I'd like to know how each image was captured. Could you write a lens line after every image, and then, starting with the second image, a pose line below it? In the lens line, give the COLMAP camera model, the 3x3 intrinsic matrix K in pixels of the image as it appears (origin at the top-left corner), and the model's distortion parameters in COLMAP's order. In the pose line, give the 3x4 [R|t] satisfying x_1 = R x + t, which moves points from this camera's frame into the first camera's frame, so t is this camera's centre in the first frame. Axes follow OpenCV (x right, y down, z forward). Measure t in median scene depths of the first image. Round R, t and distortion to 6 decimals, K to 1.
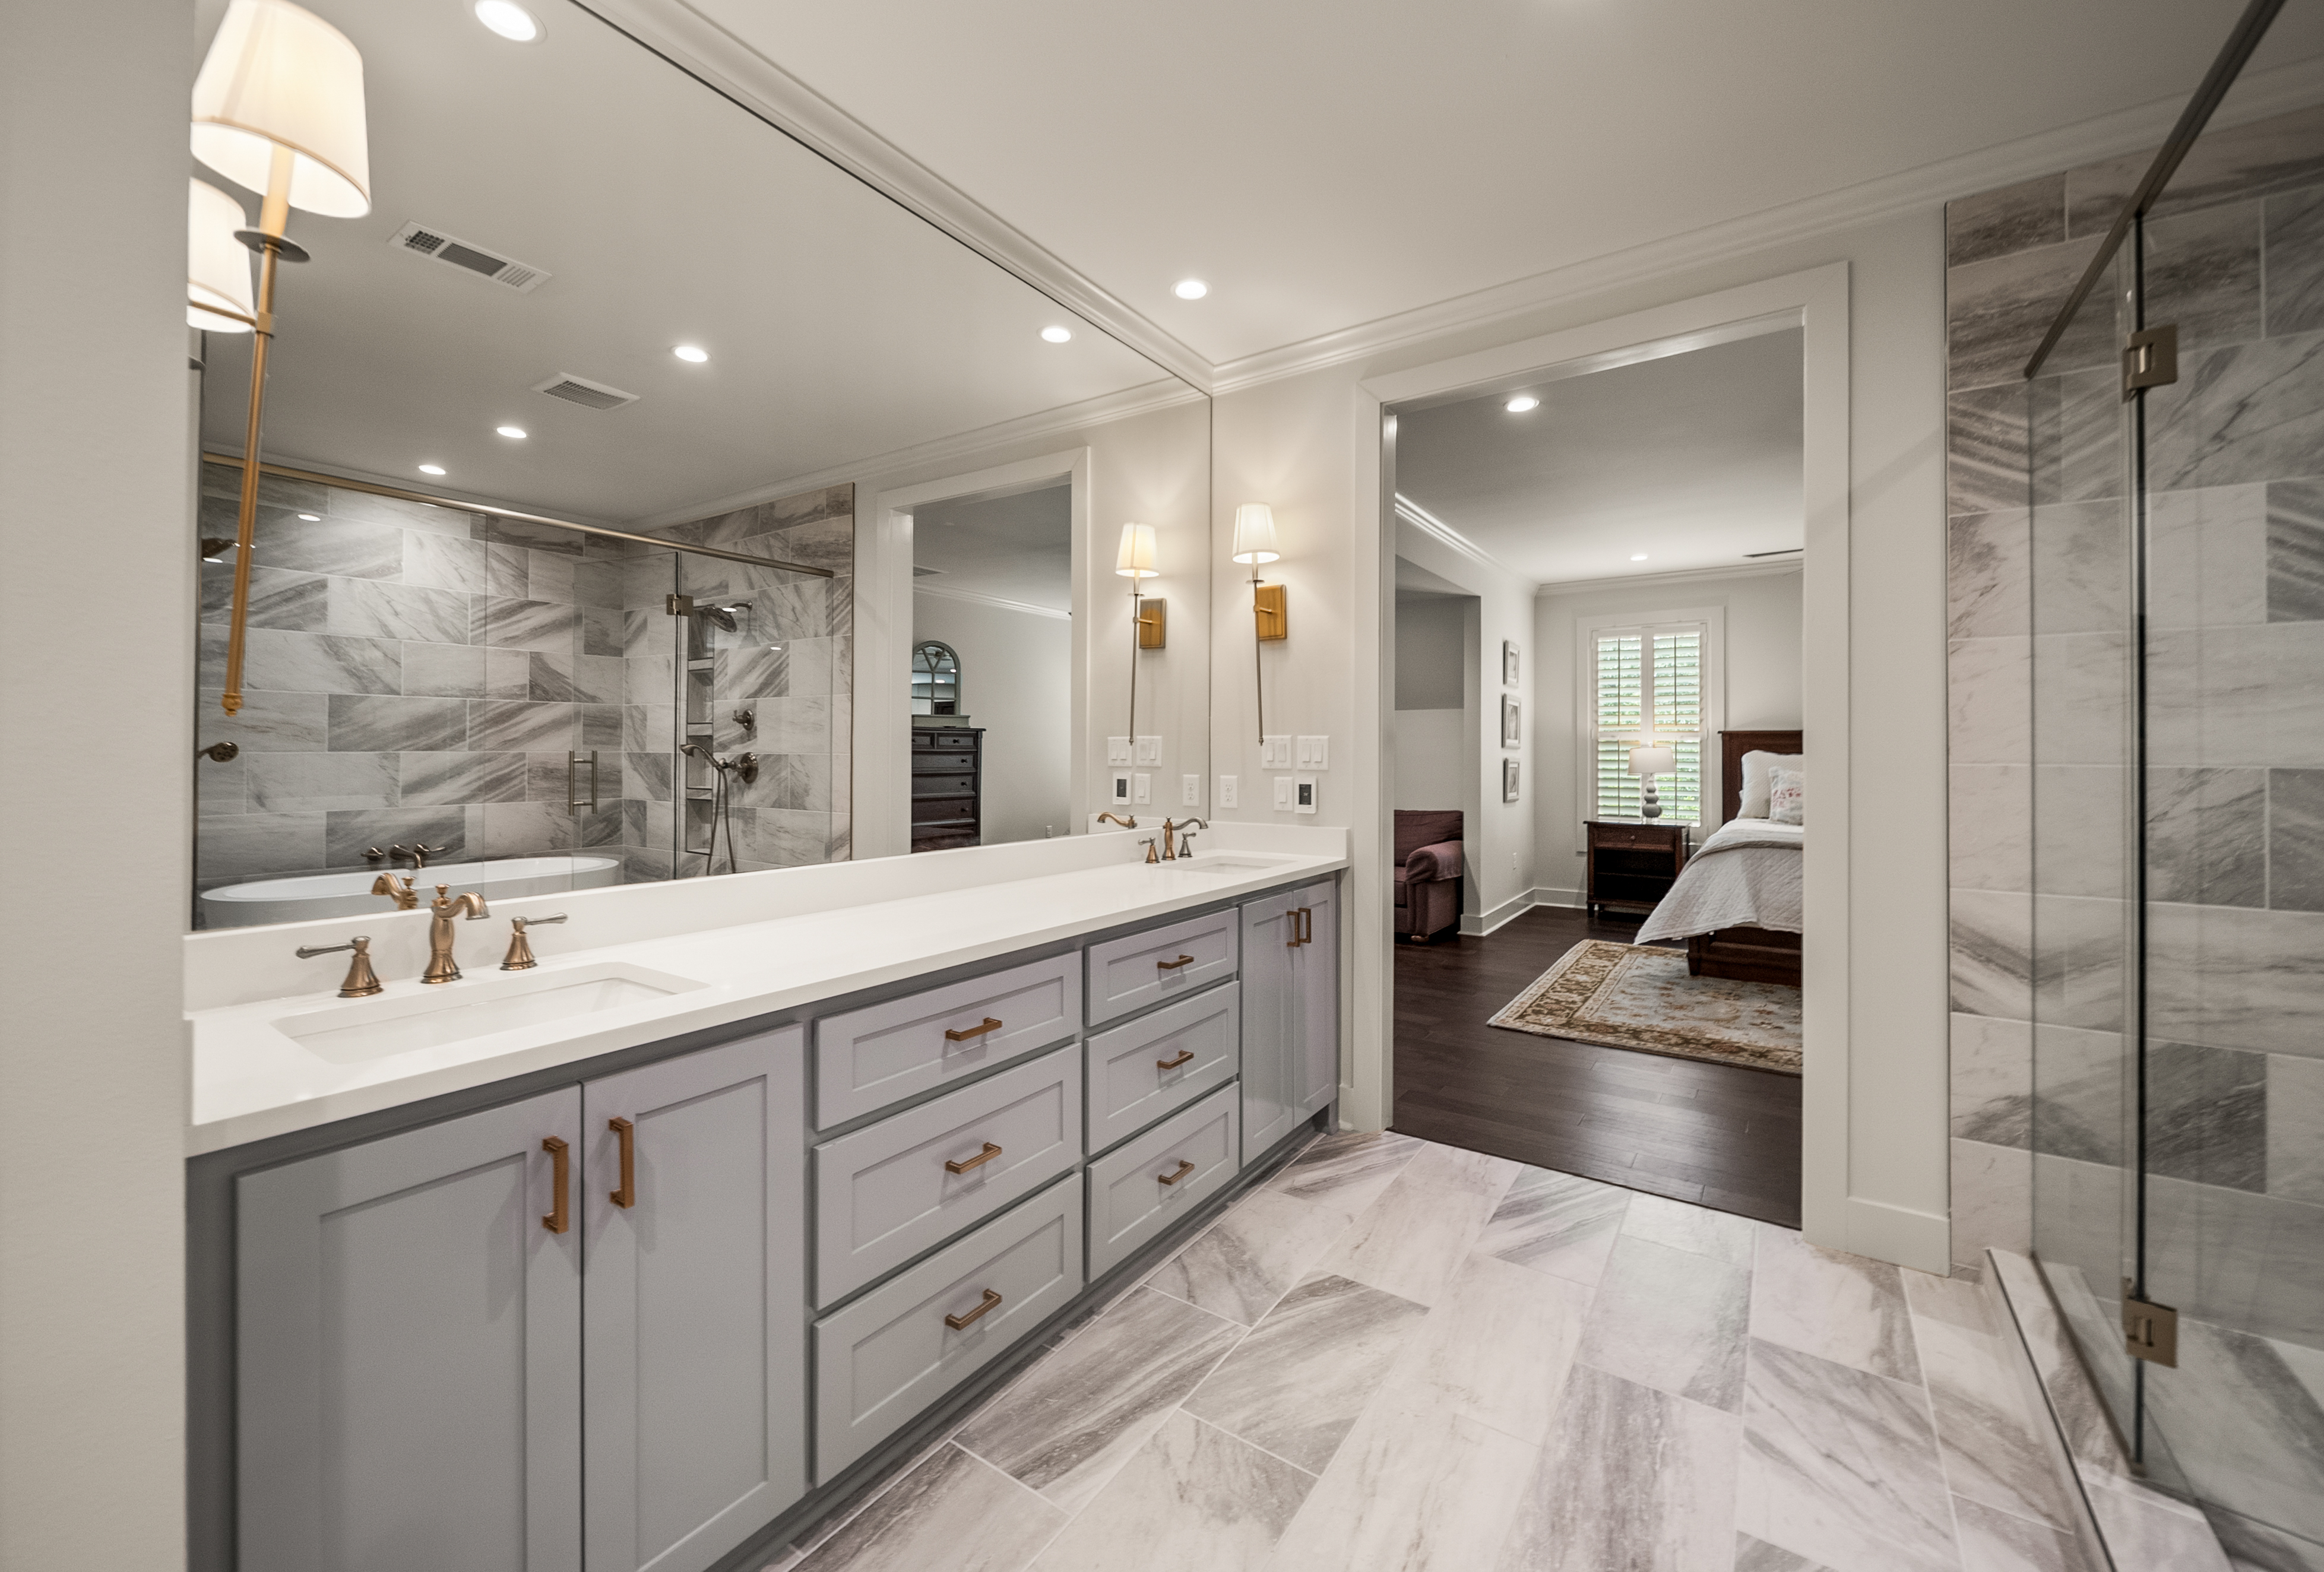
lens RADIAL K [[910.4, 0, 1164.8], [0, 910.4, 745.7], [0, 0, 1]] dist [-0.003473, -0.000439]
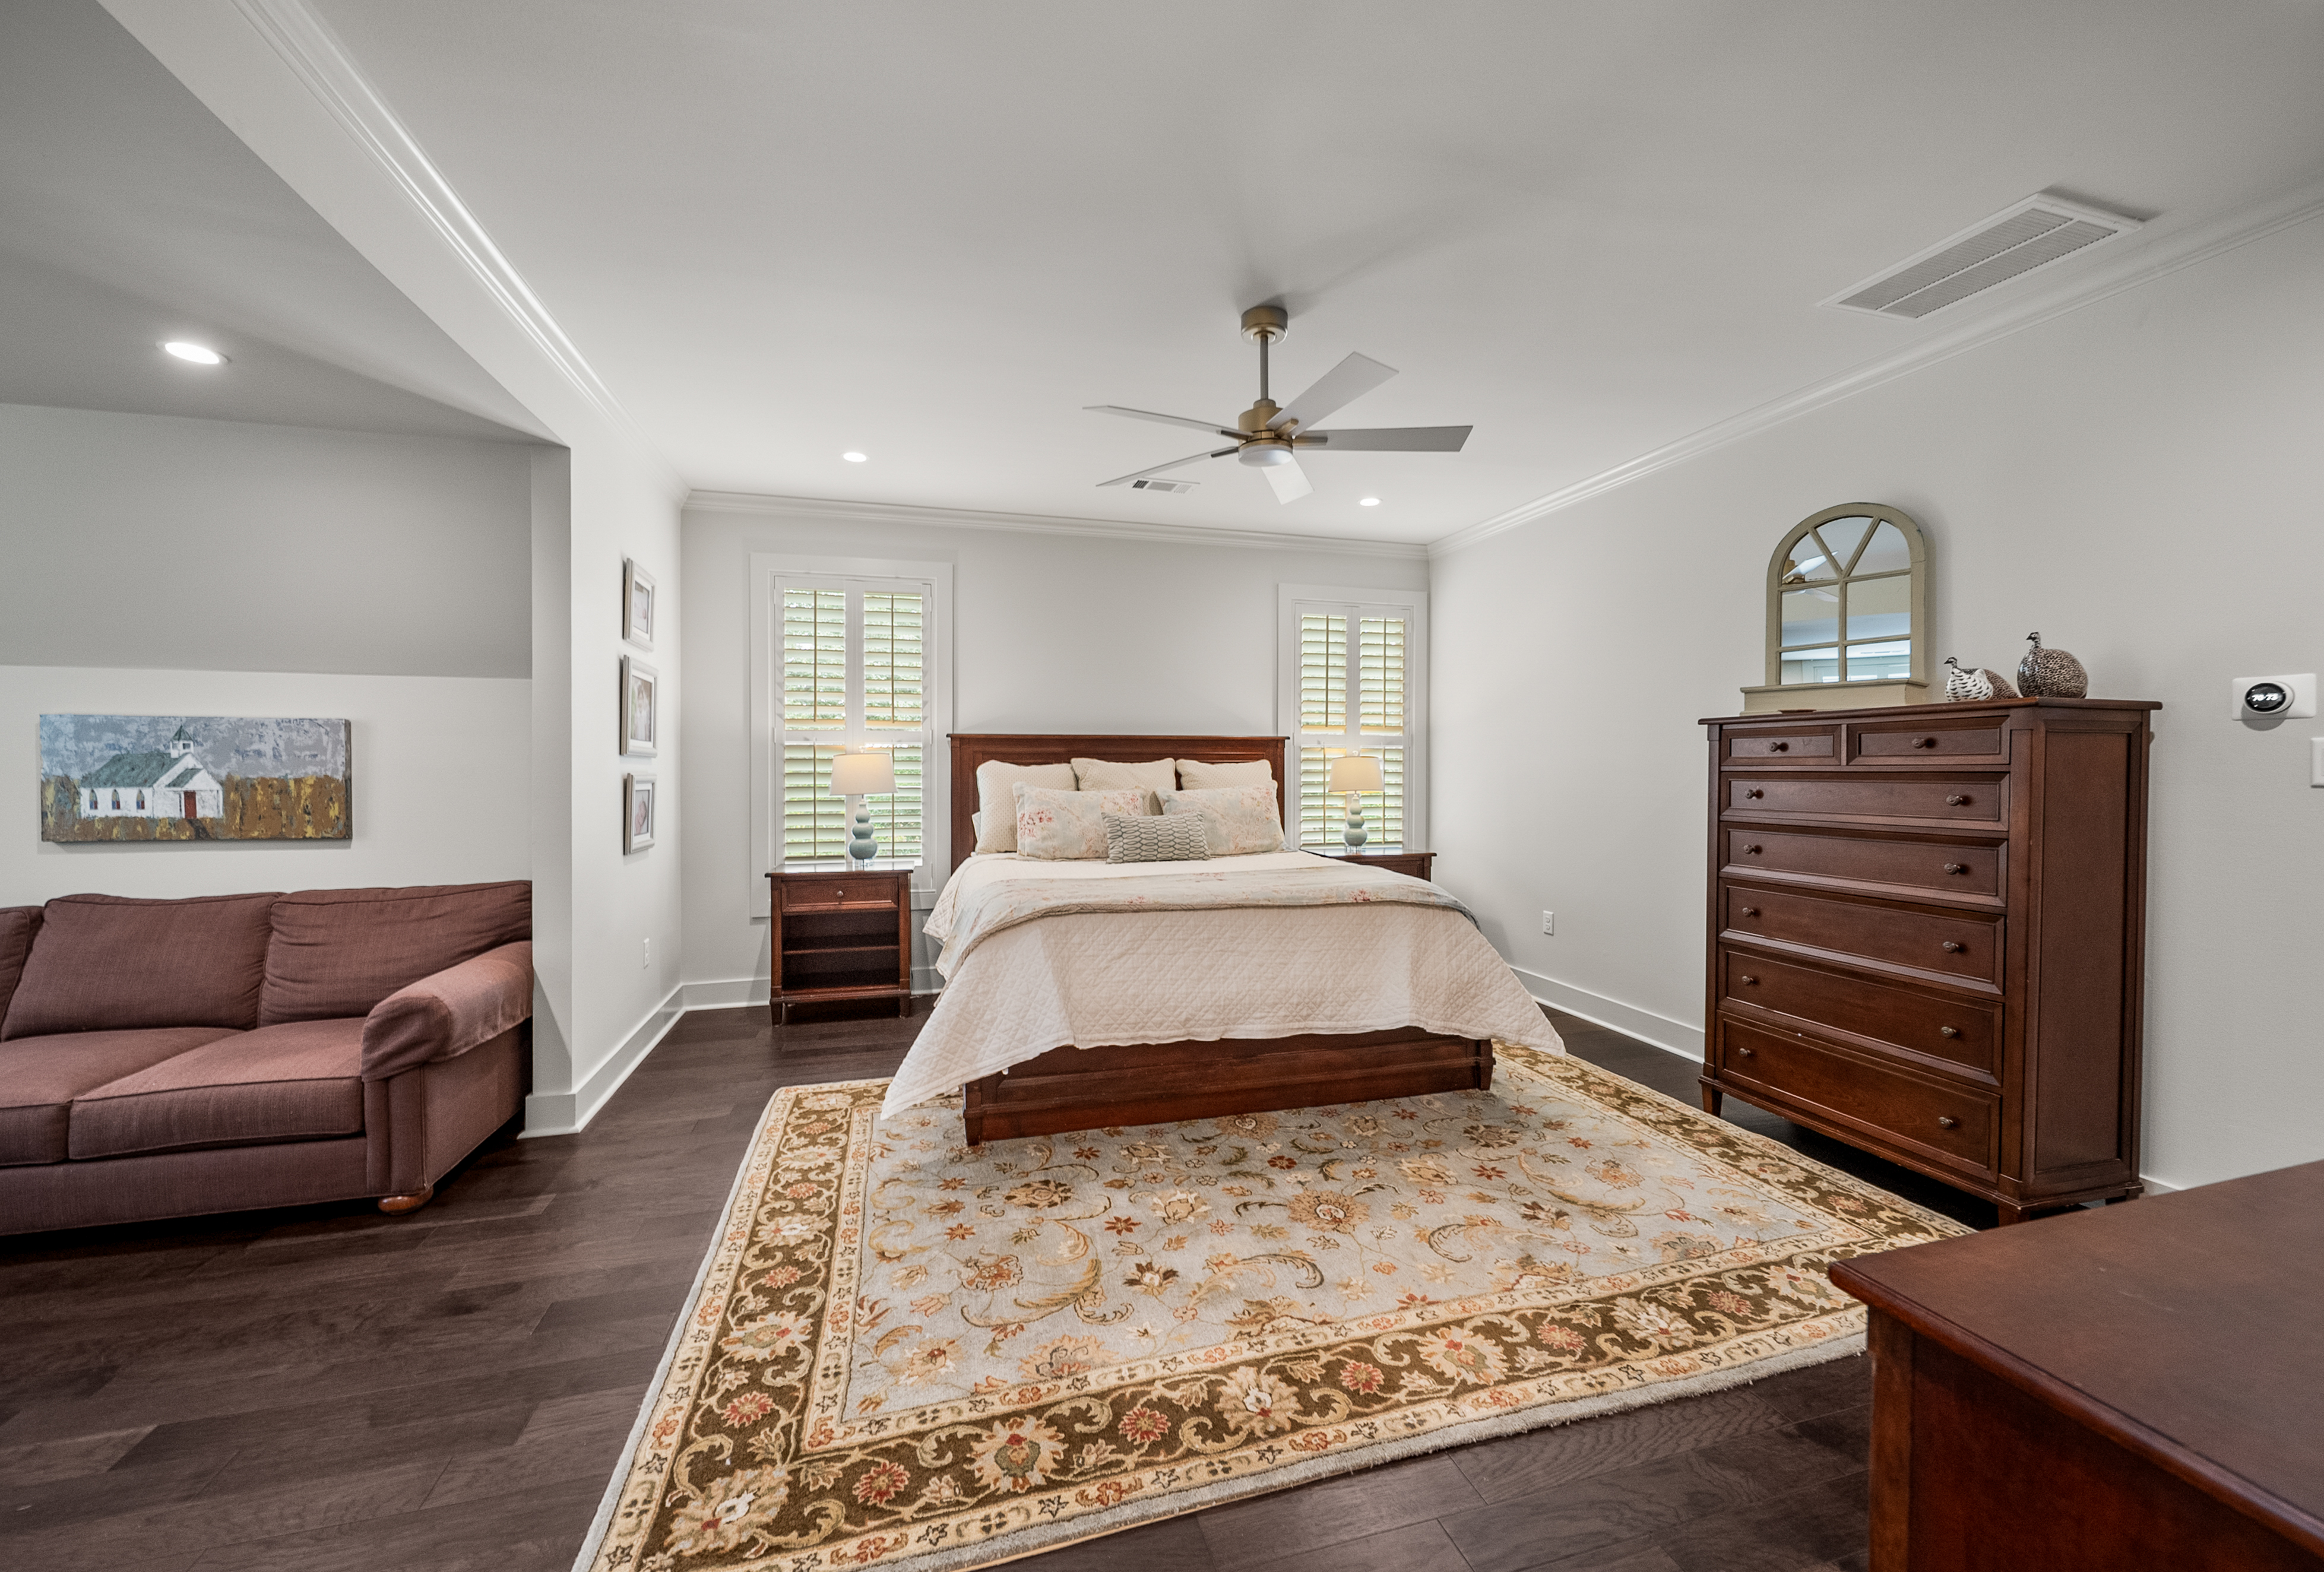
lens RADIAL K [[903.0, 0, 1161.2], [0, 903.0, 775.9], [0, 0, 1]] dist [-0.002345, -0.000335]
pose [[0.637827, -0.011827, 0.770089, 0.345380], [-0.006014, 0.999775, 0.020335, 0.004446], [-0.770157, -0.017601, 0.637612, 0.871083]]
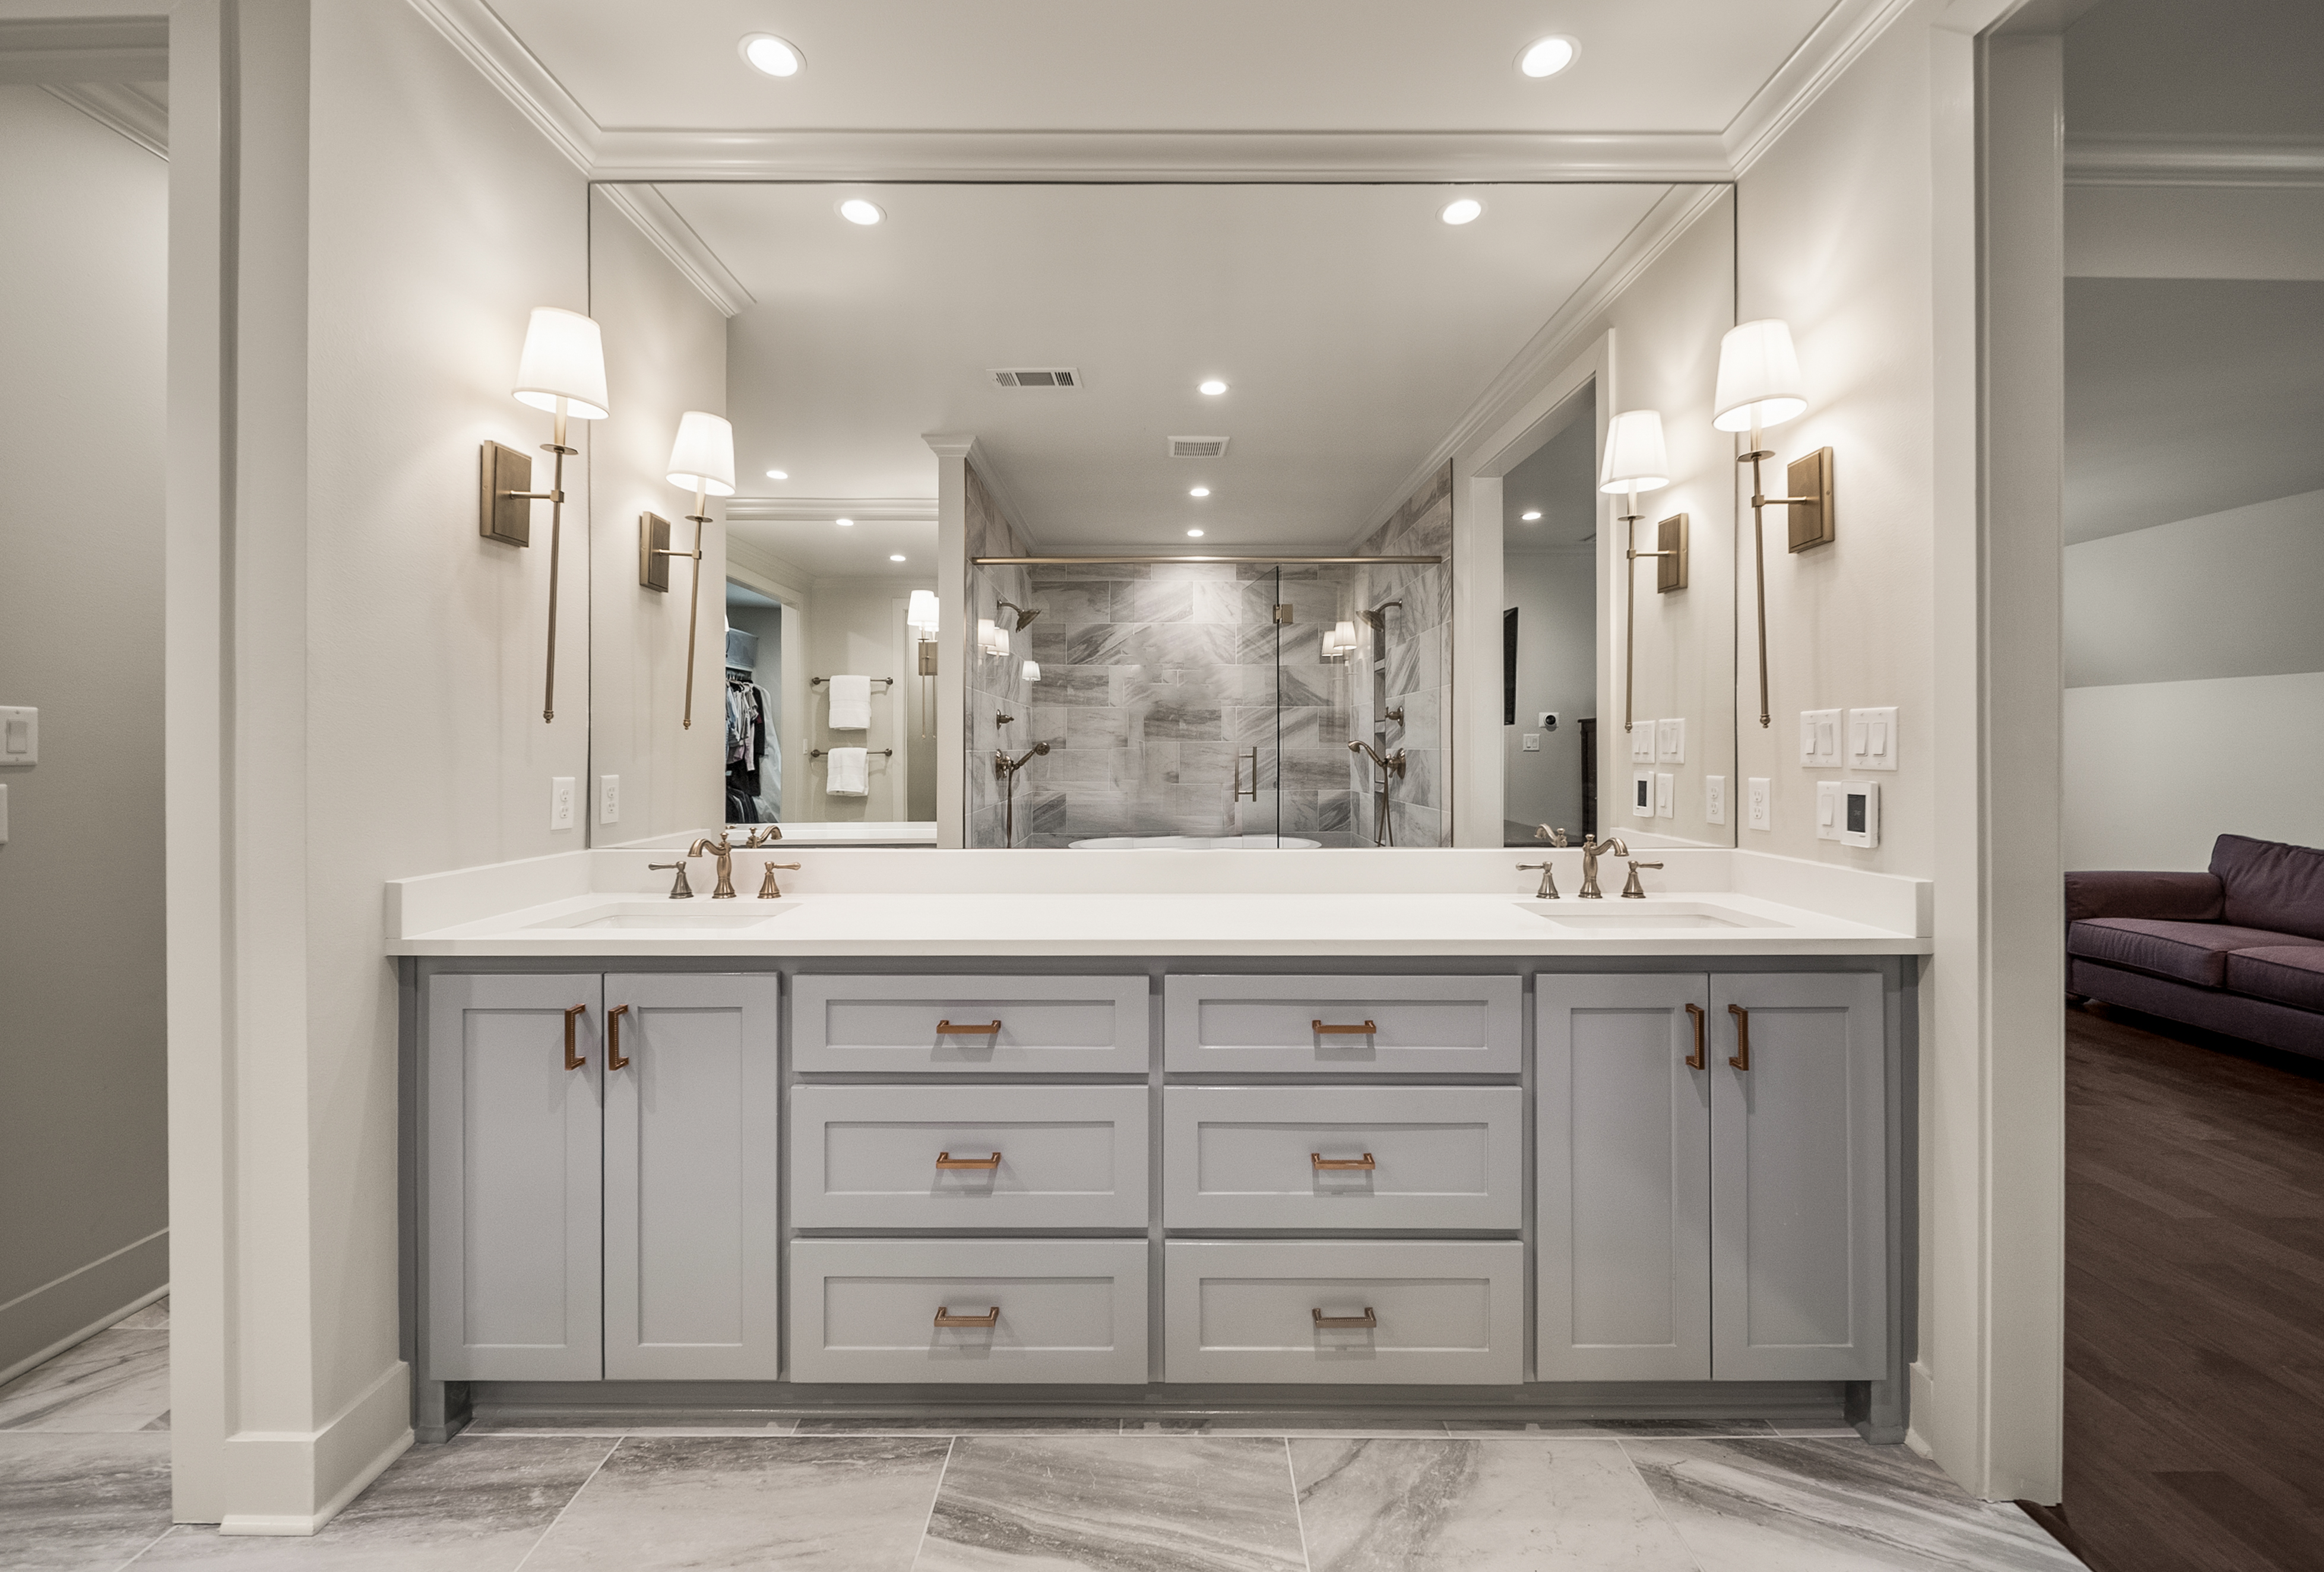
lens RADIAL K [[916.6, 0, 1165.1], [0, 916.6, 745.9], [0, 0, 1]] dist [-0.001567, 0.000001]
pose [[0.563655, -0.009610, -0.825954, 0.370219], [0.011305, 0.999928, -0.003920, 0.009471], [0.825933, -0.007128, 0.563723, 0.323299]]
